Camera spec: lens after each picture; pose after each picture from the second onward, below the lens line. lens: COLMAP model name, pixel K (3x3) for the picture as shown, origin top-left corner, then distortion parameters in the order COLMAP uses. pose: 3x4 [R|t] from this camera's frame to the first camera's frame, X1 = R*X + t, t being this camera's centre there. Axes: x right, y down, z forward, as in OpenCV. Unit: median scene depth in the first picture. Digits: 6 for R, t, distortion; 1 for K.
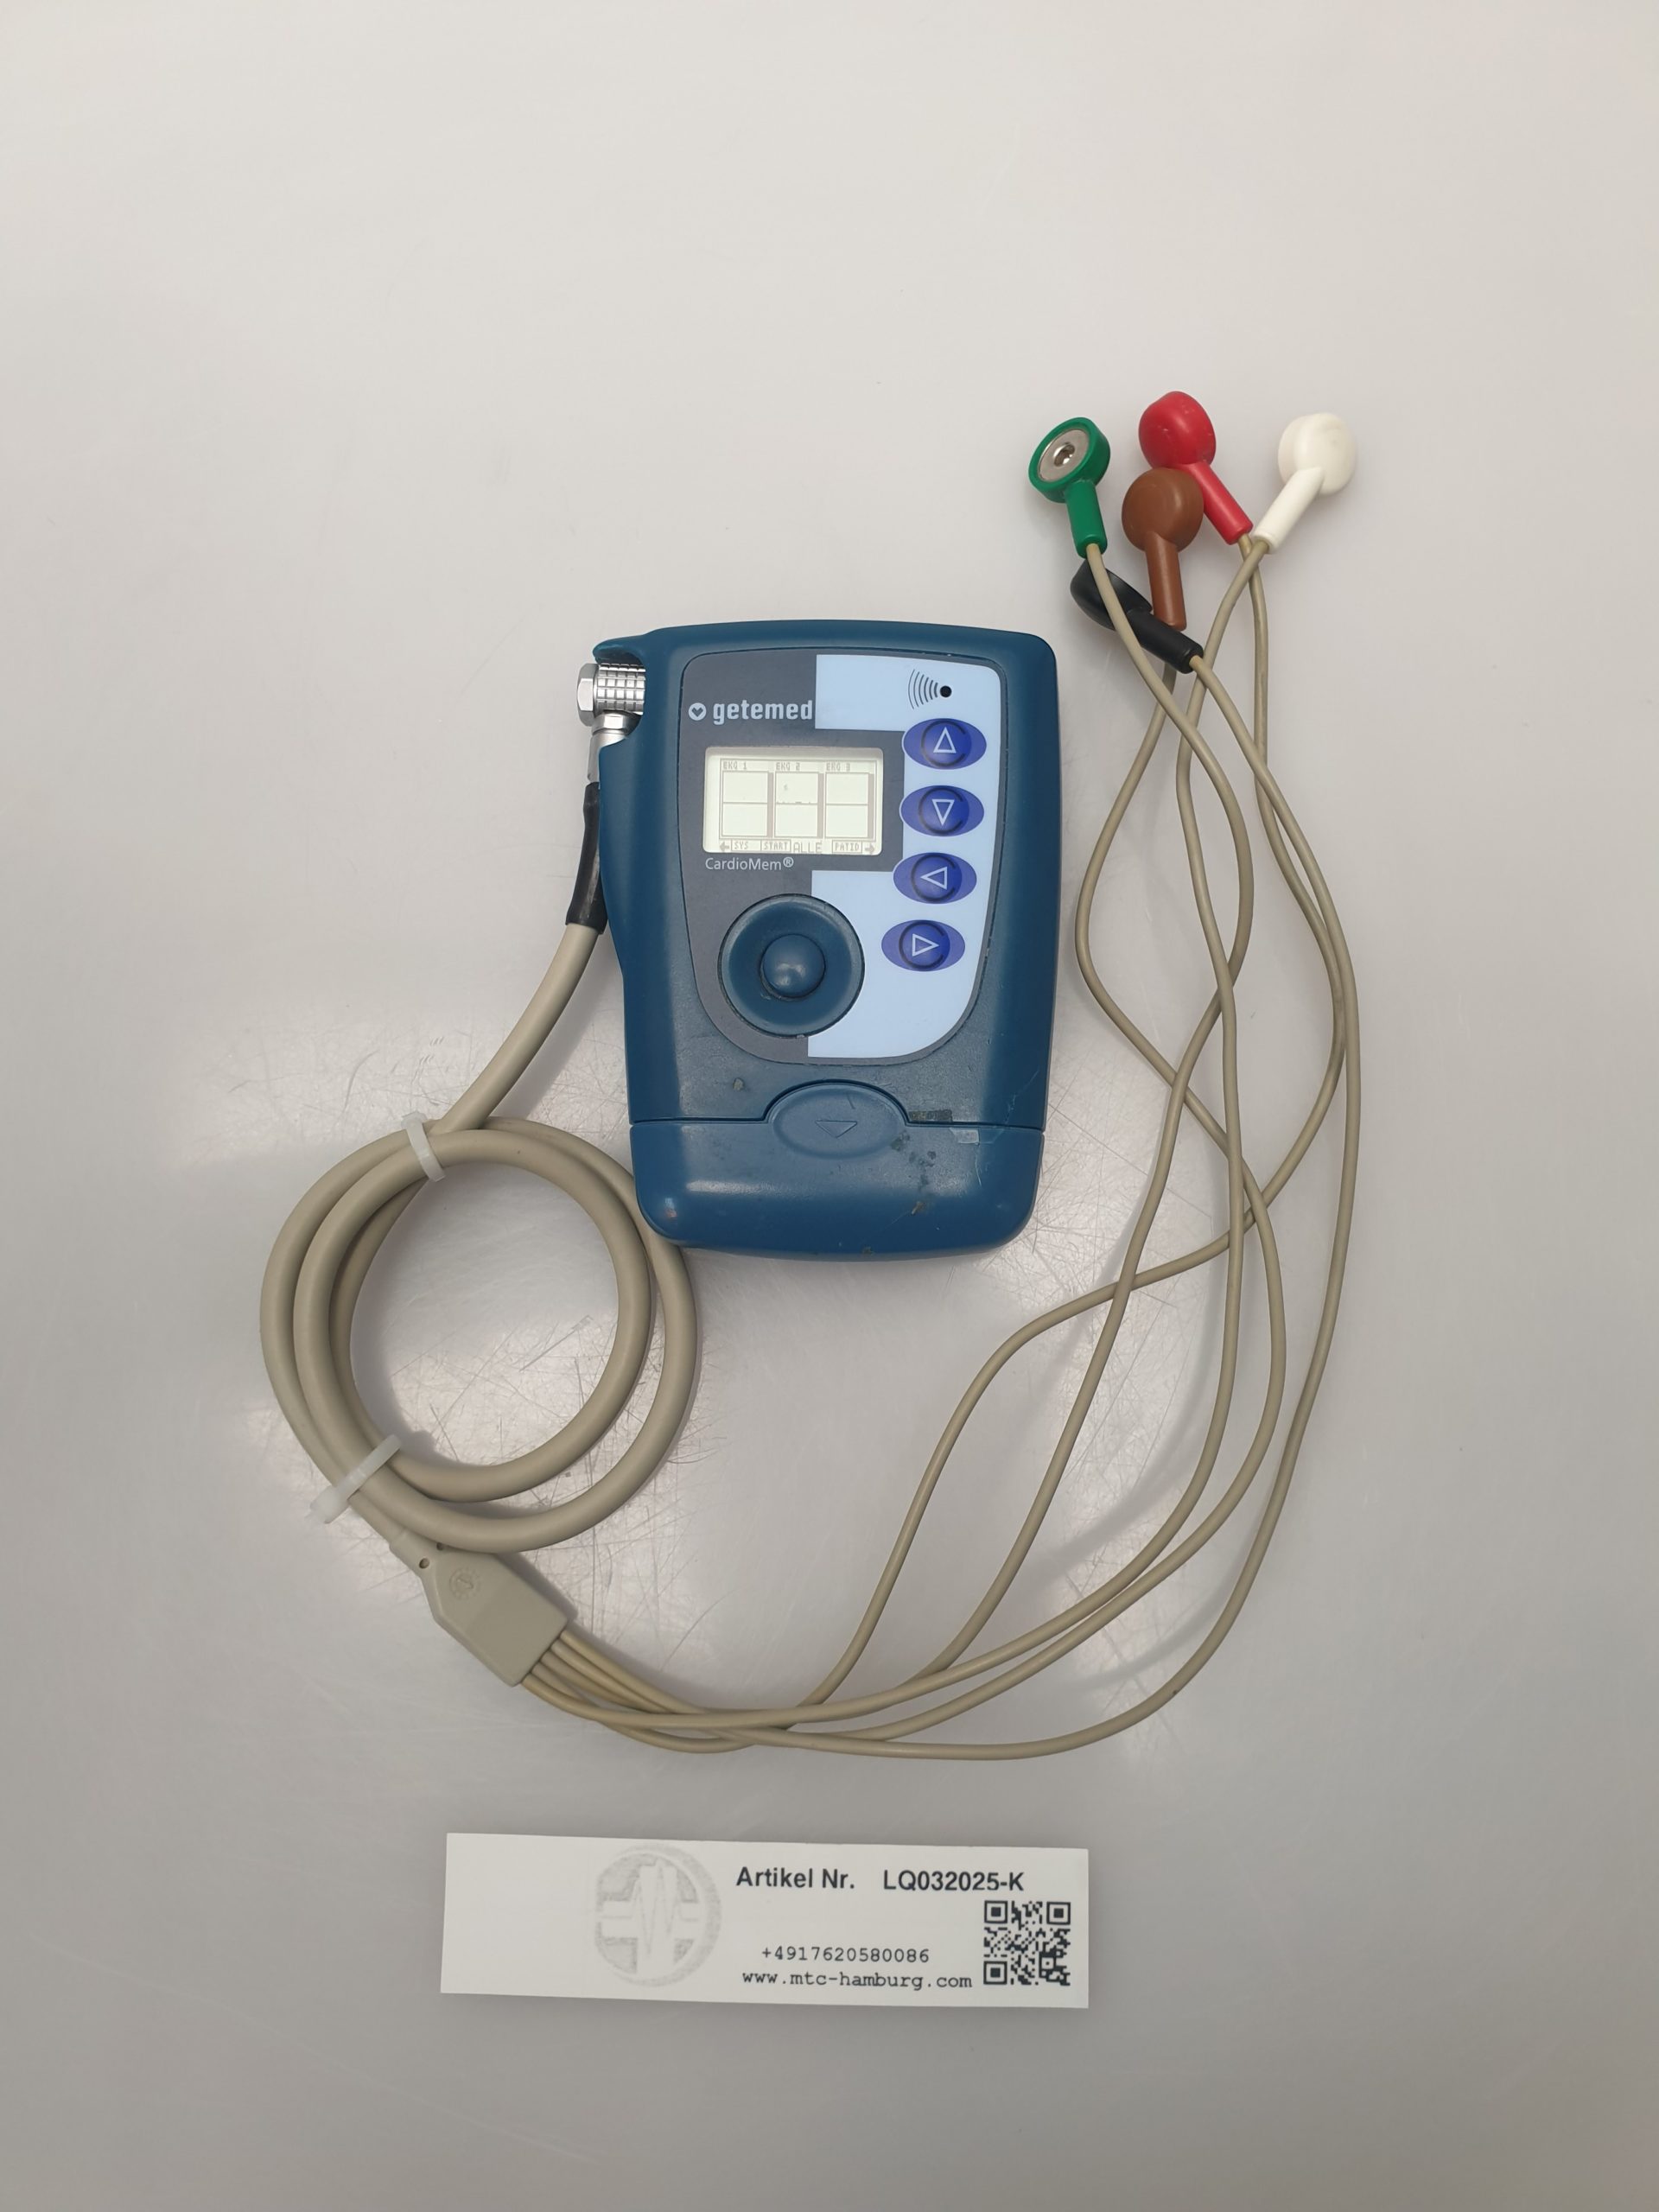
lens RADIAL K [[1835.9, 0, 859.6], [0, 1835.9, 1188.1], [0, 0, 1]] dist [0.032777, -0.116286]
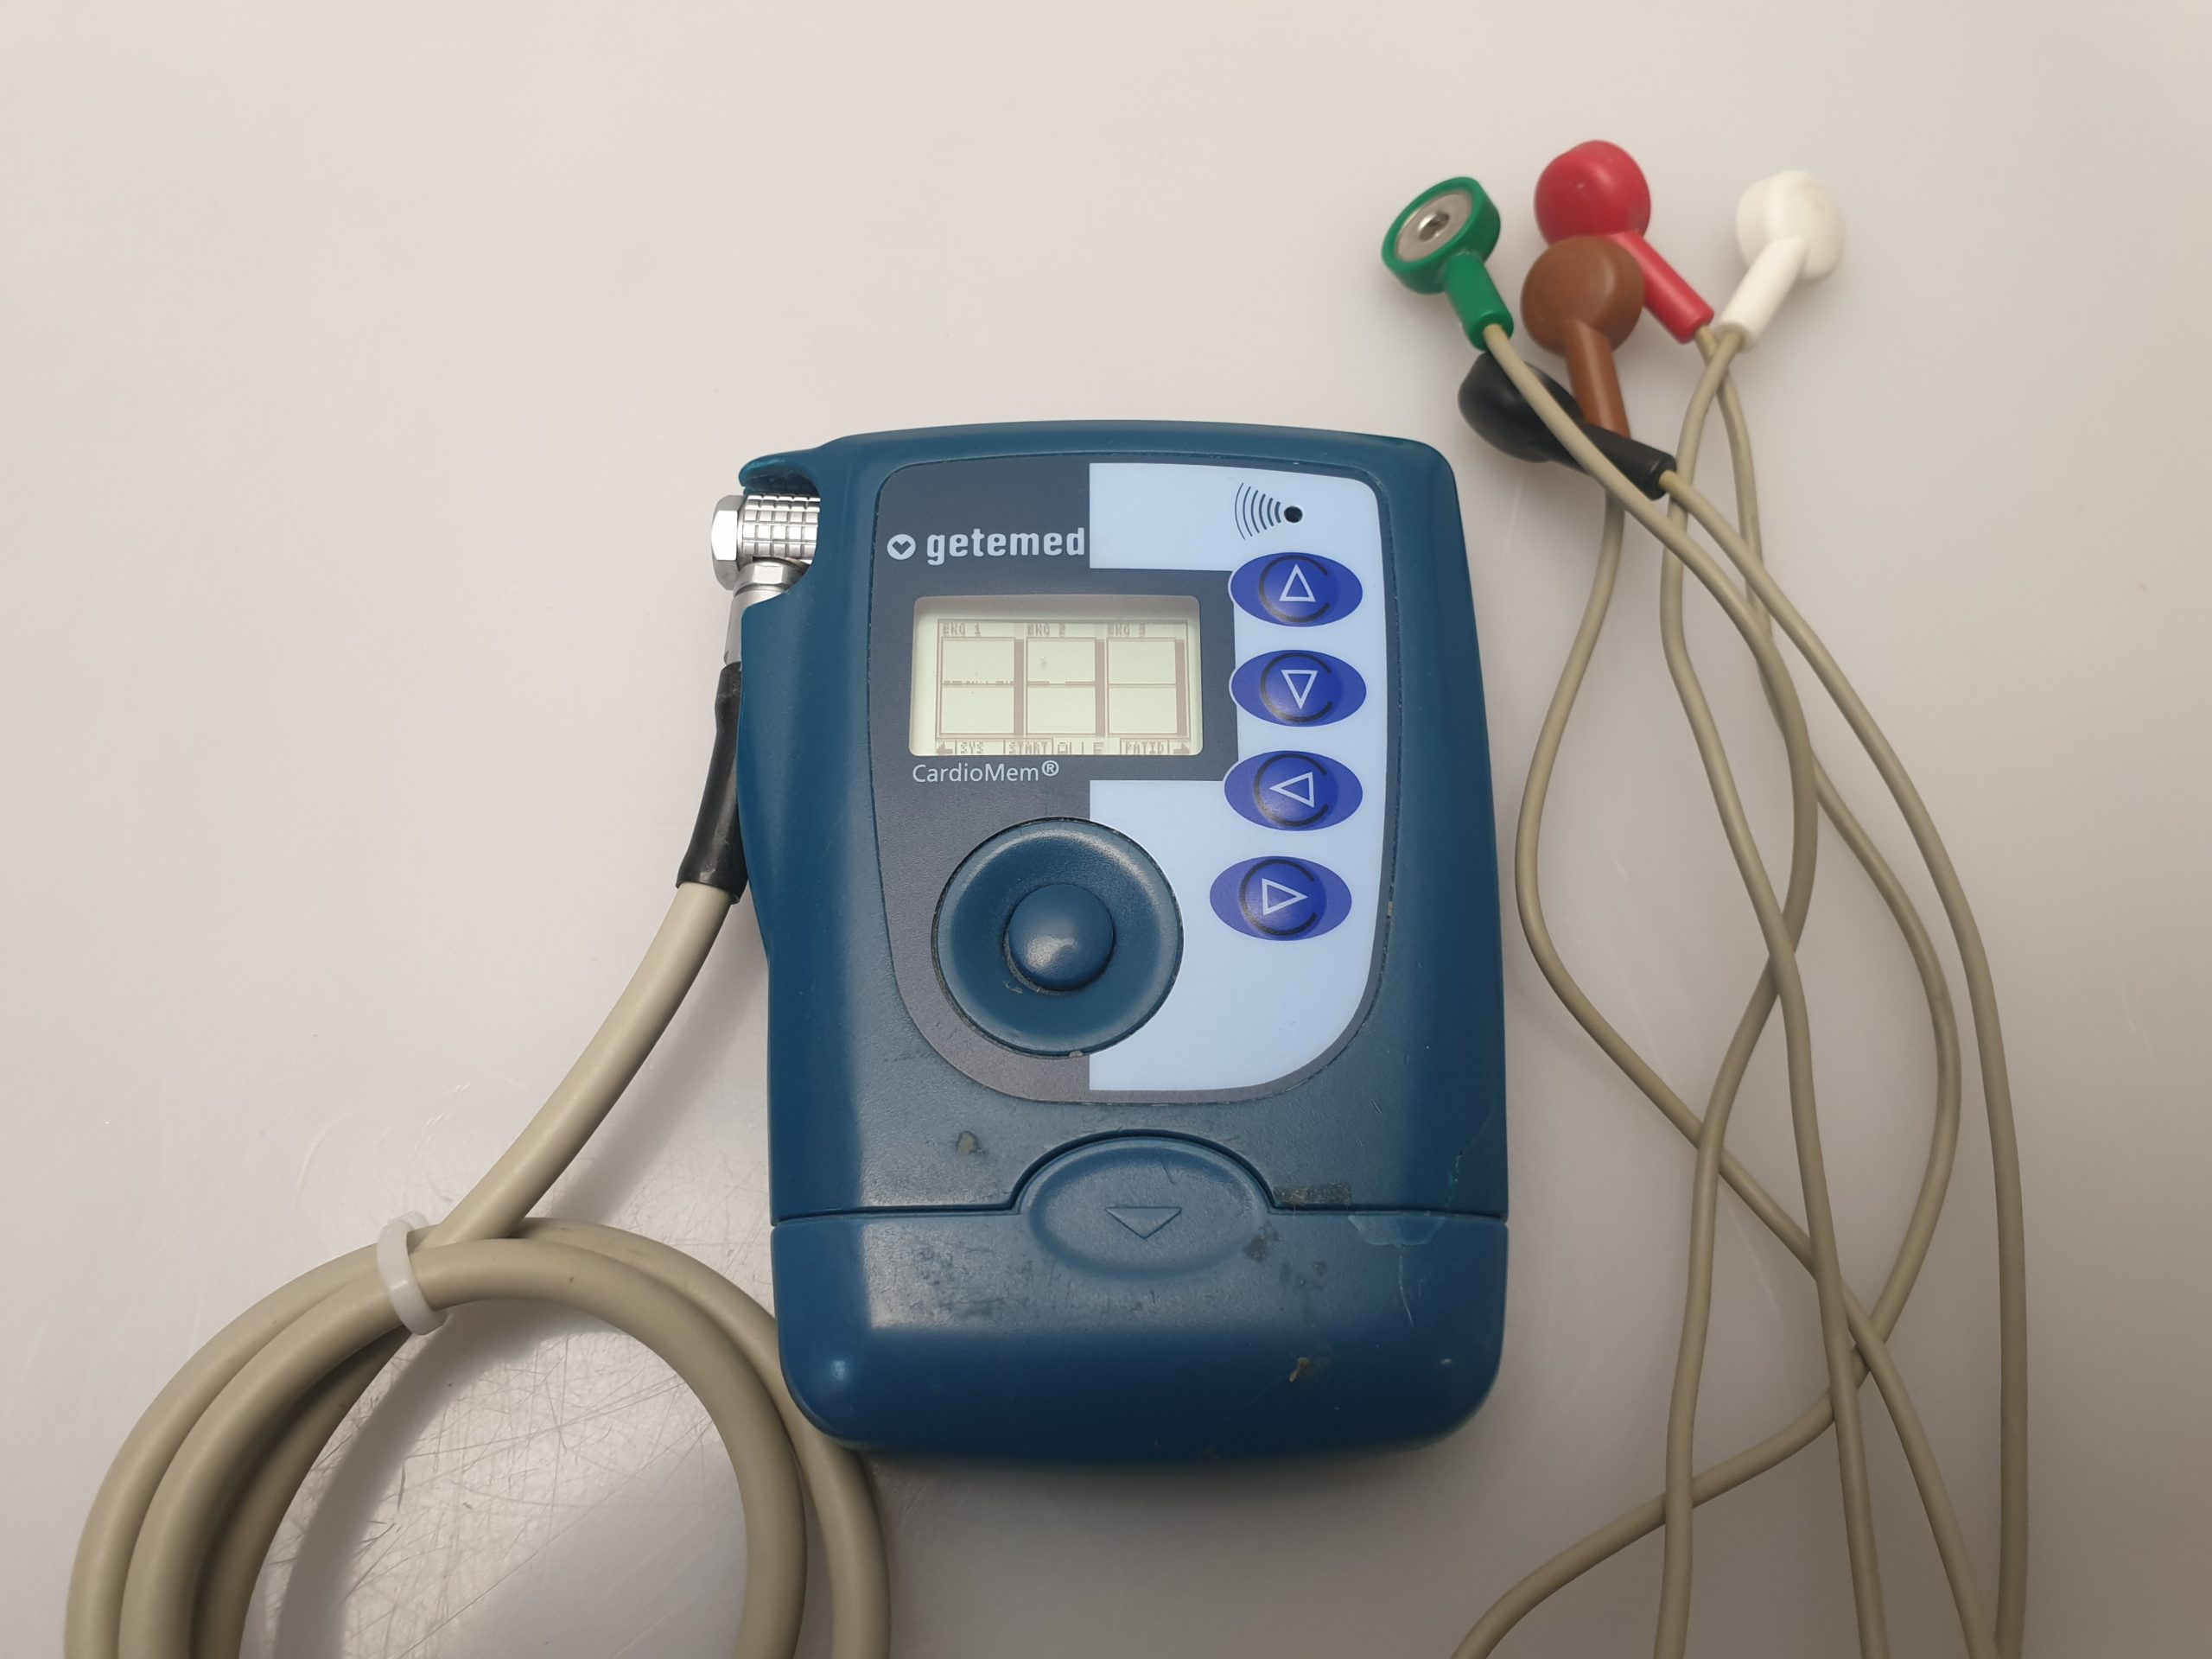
lens RADIAL K [[1835.9, 0, 1094.4], [0, 1835.9, 777.7], [0, 0, 1]] dist [0.032777, -0.116286]
pose [[0.999538, -0.011979, 0.027922, -0.040719], [0.019841, 0.953339, -0.301249, 0.006999], [-0.023011, 0.301664, 0.953137, 0.423109]]
